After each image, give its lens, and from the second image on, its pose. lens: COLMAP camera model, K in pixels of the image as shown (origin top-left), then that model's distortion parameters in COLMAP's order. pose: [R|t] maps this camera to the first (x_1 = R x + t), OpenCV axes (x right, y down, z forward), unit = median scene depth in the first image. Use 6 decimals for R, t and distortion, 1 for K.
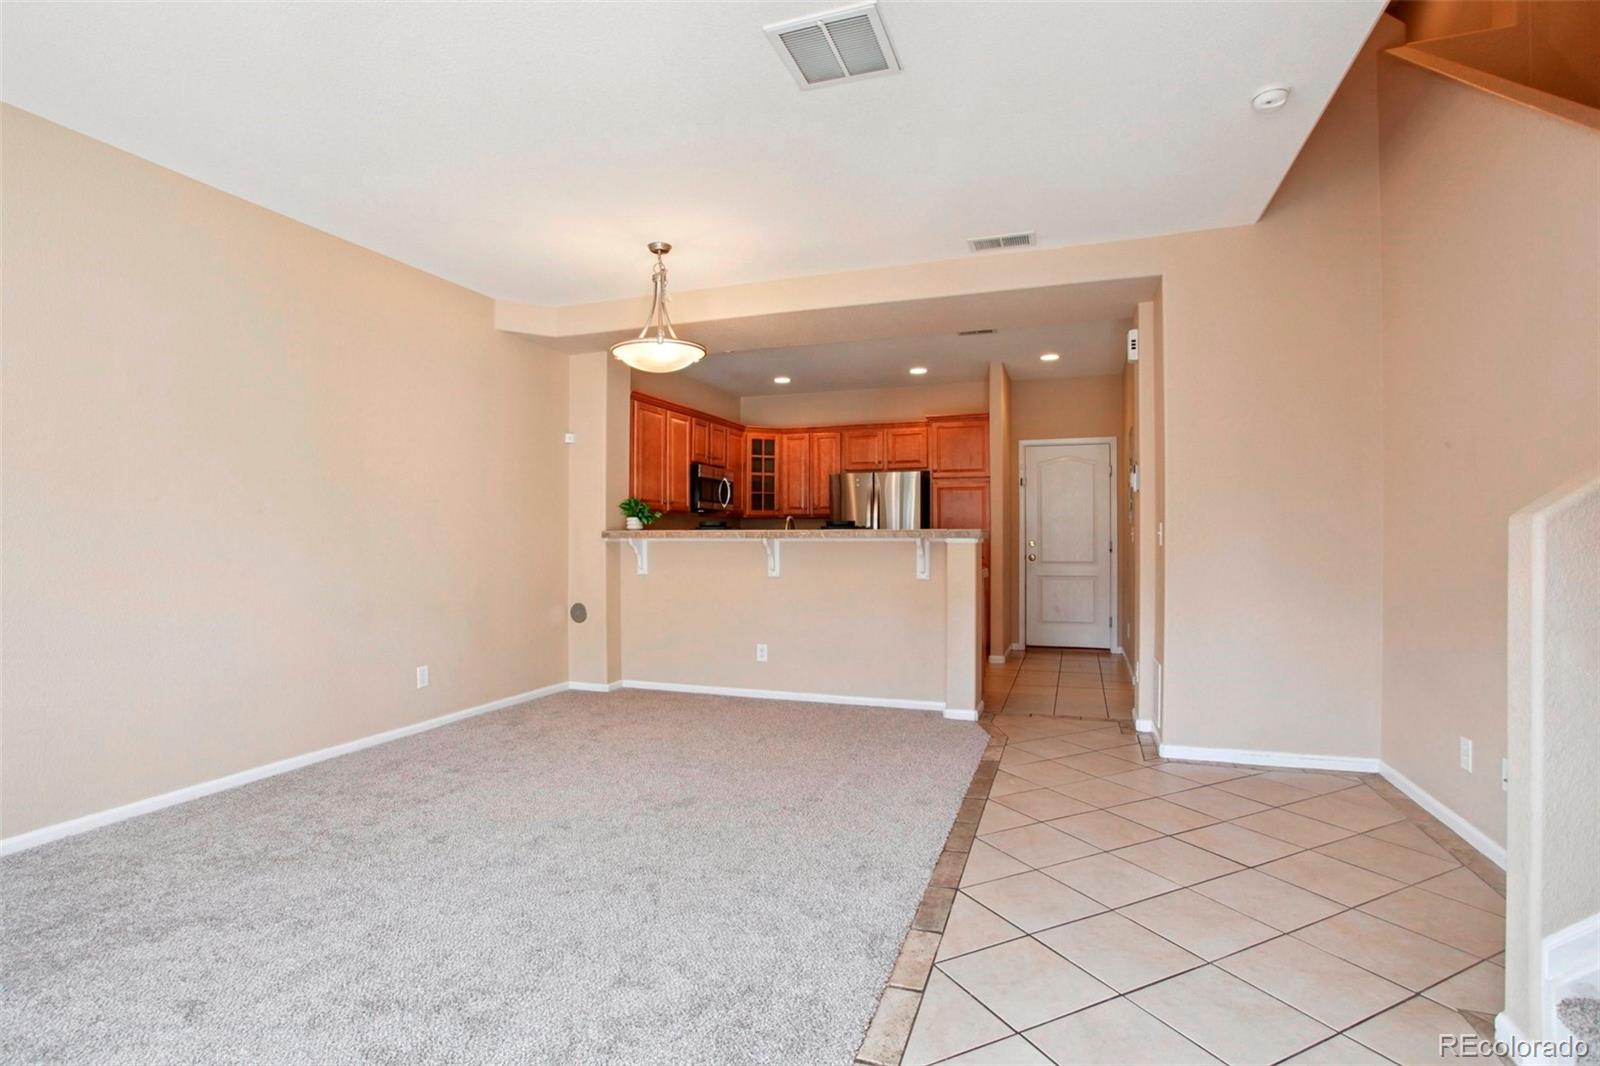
lens RADIAL K [[787.4, 0, 800.0], [0, 787.4, 533.0], [0, 0, 1]] dist [-0.000777, -0.000062]
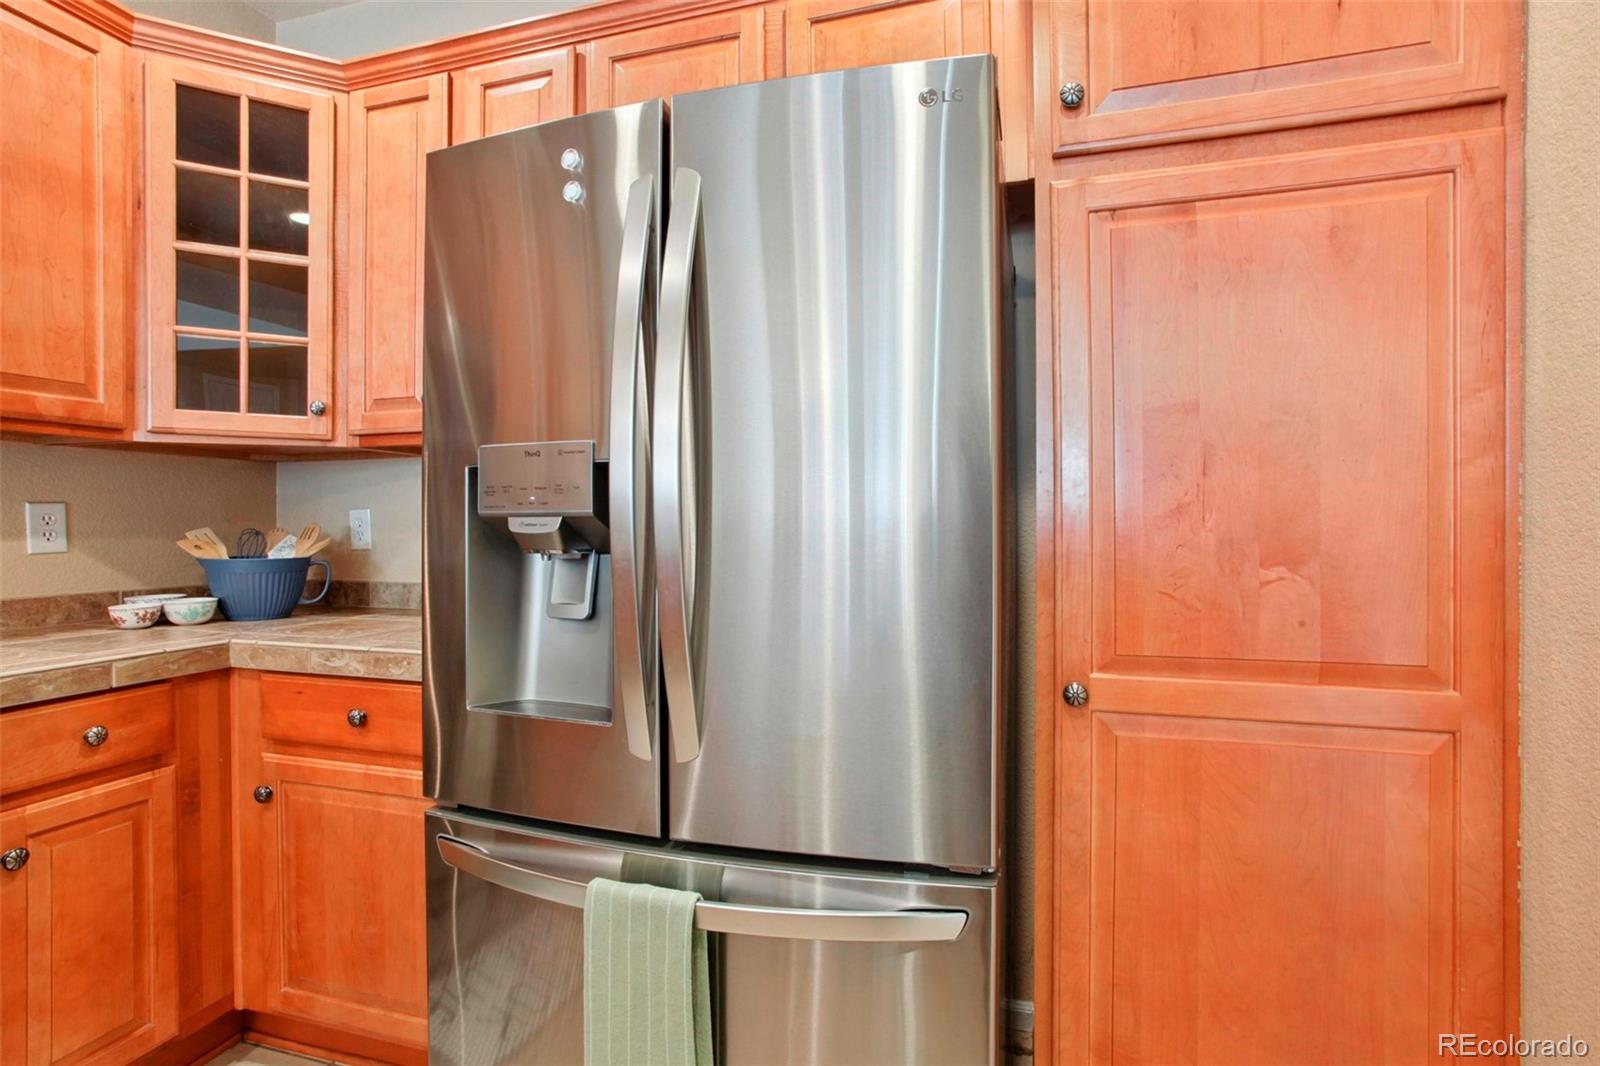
lens RADIAL K [[788.7, 0, 793.9], [0, 788.7, 519.4], [0, 0, 1]] dist [-0.030924, 0.026191]
pose [[0.998889, 0.001085, 0.047110, 0.110295], [-0.000839, 0.999986, -0.005244, 0.002949], [-0.047115, 0.005199, 0.998876, 0.846765]]
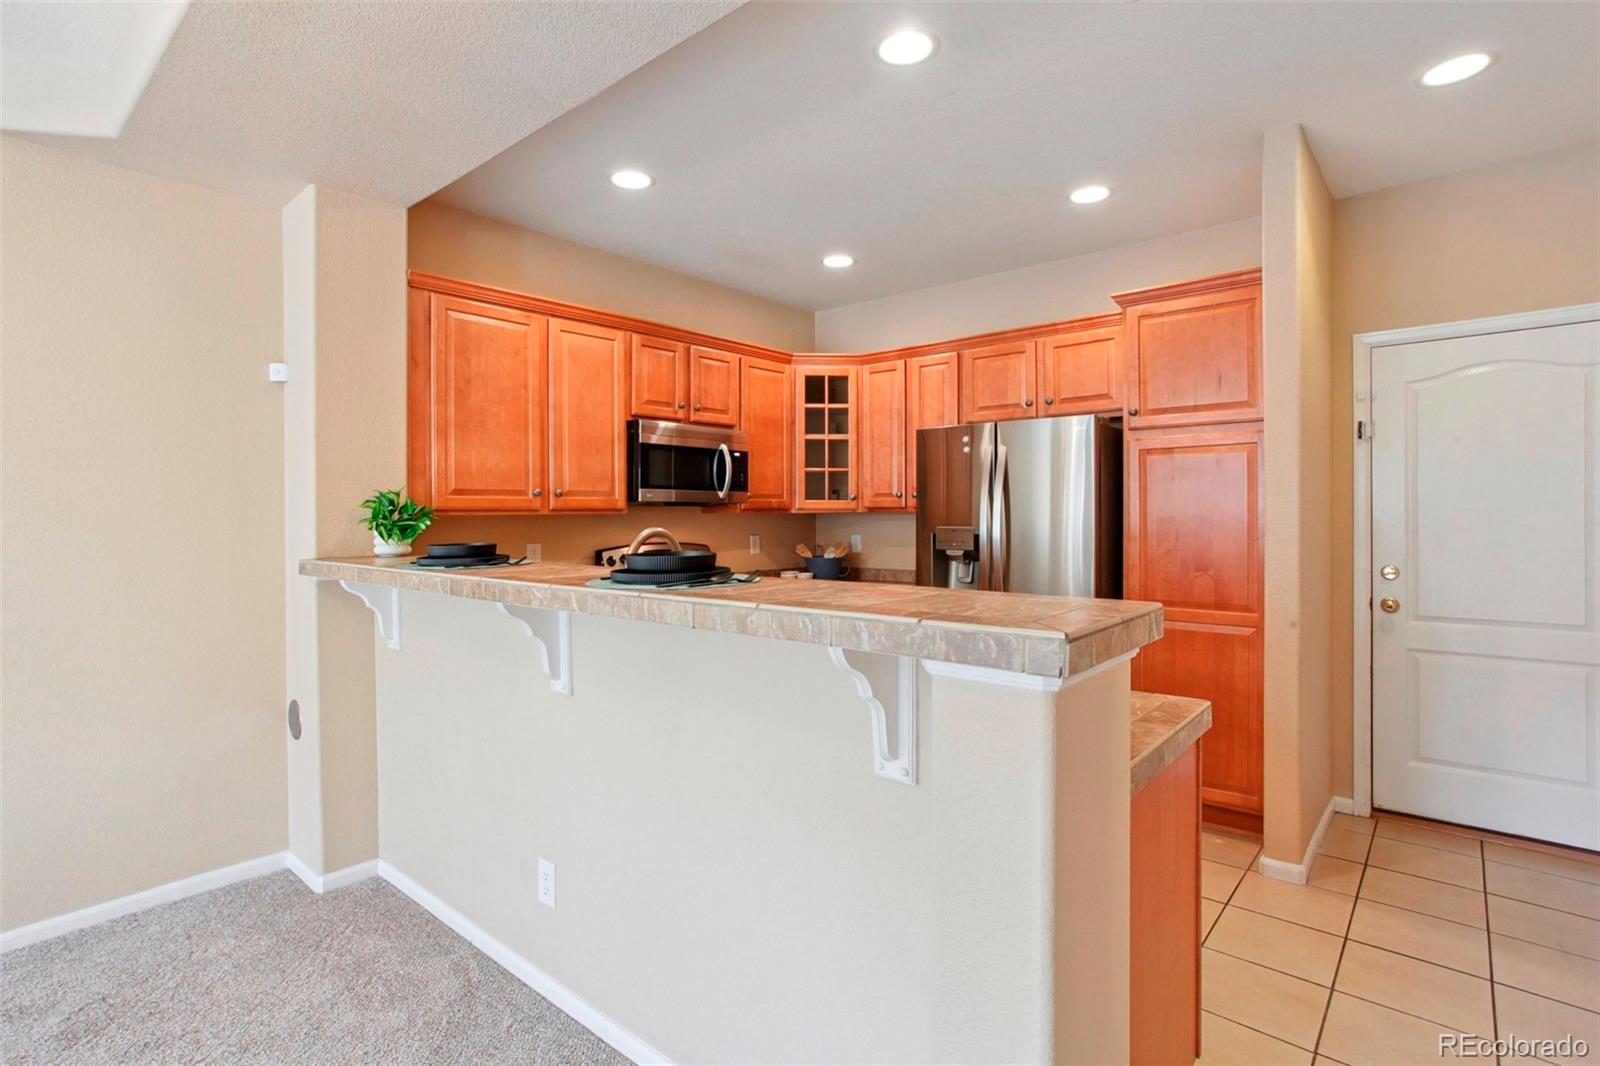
lens RADIAL K [[788.7, 0, 793.9], [0, 788.7, 519.4], [0, 0, 1]] dist [-0.030924, 0.026191]
pose [[0.932247, -0.001182, -0.361821, 0.151588], [0.004873, 0.999945, 0.009291, -0.022587], [0.361790, -0.010425, 0.932201, 0.504966]]
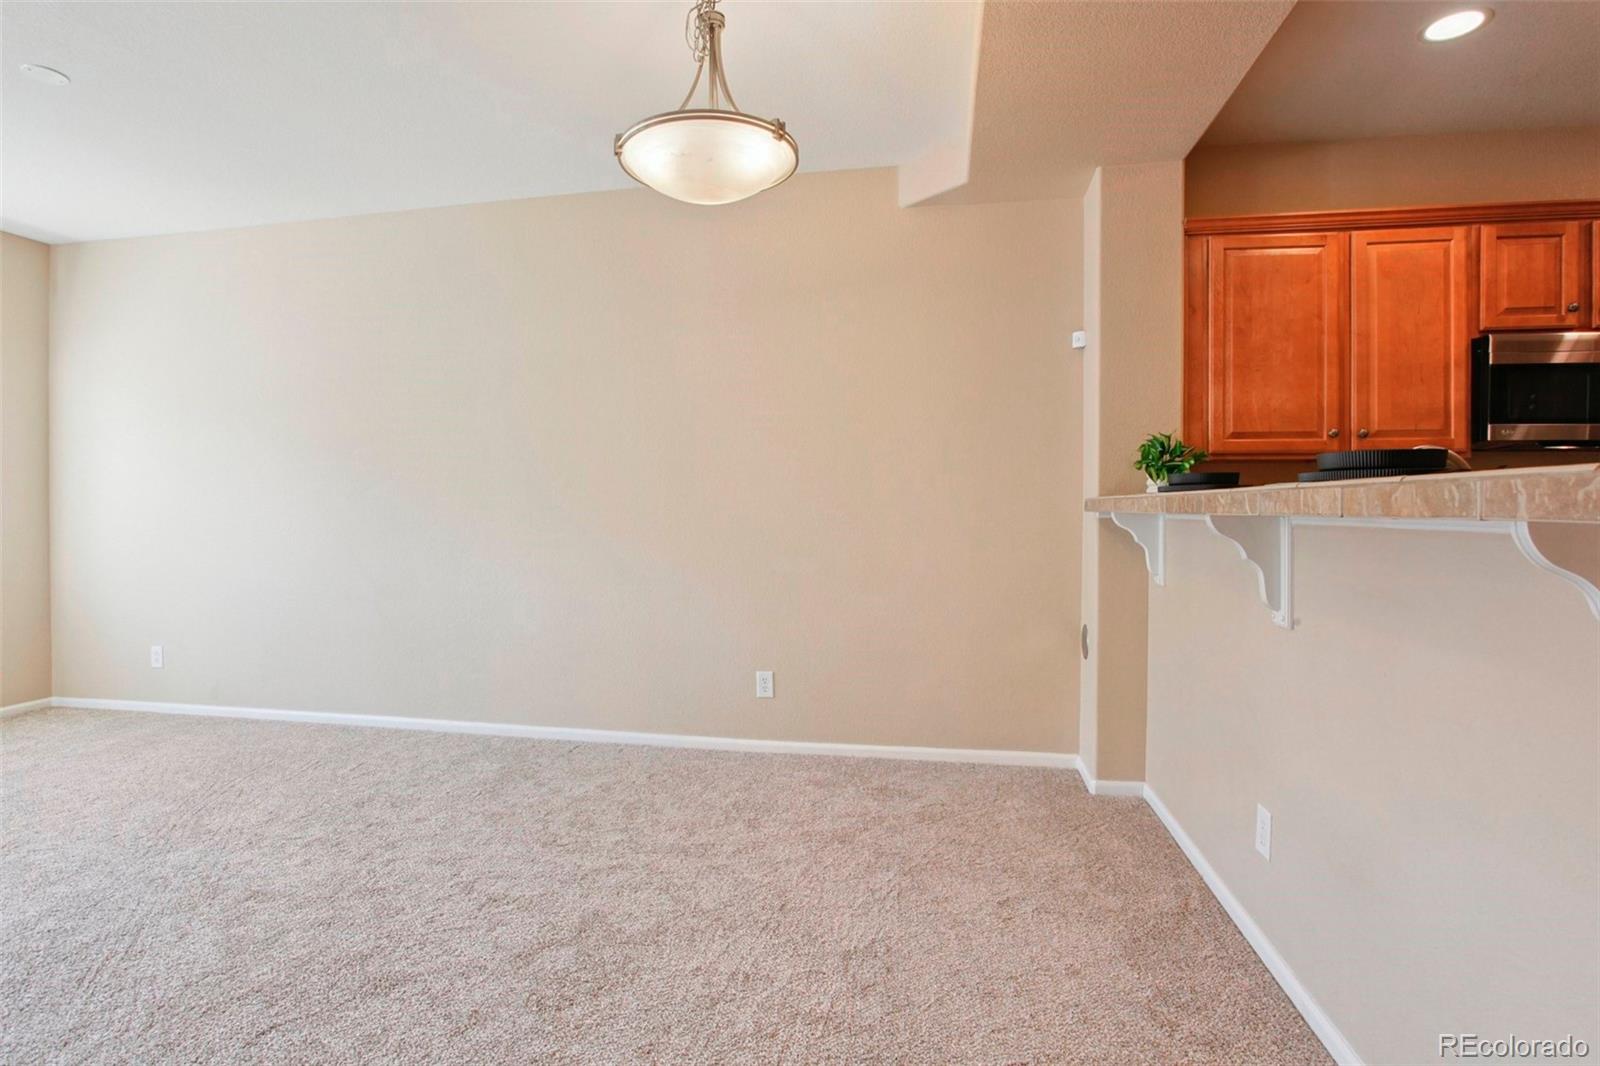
lens RADIAL K [[816.6, 0, 803.0], [0, 816.6, 515.3], [0, 0, 1]] dist [-0.058260, 0.023216]
pose [[0.178271, 0.007059, -0.983956, 0.200779], [-0.001438, 0.999975, 0.006913, 0.004444], [0.983980, 0.000183, 0.178277, 0.537047]]
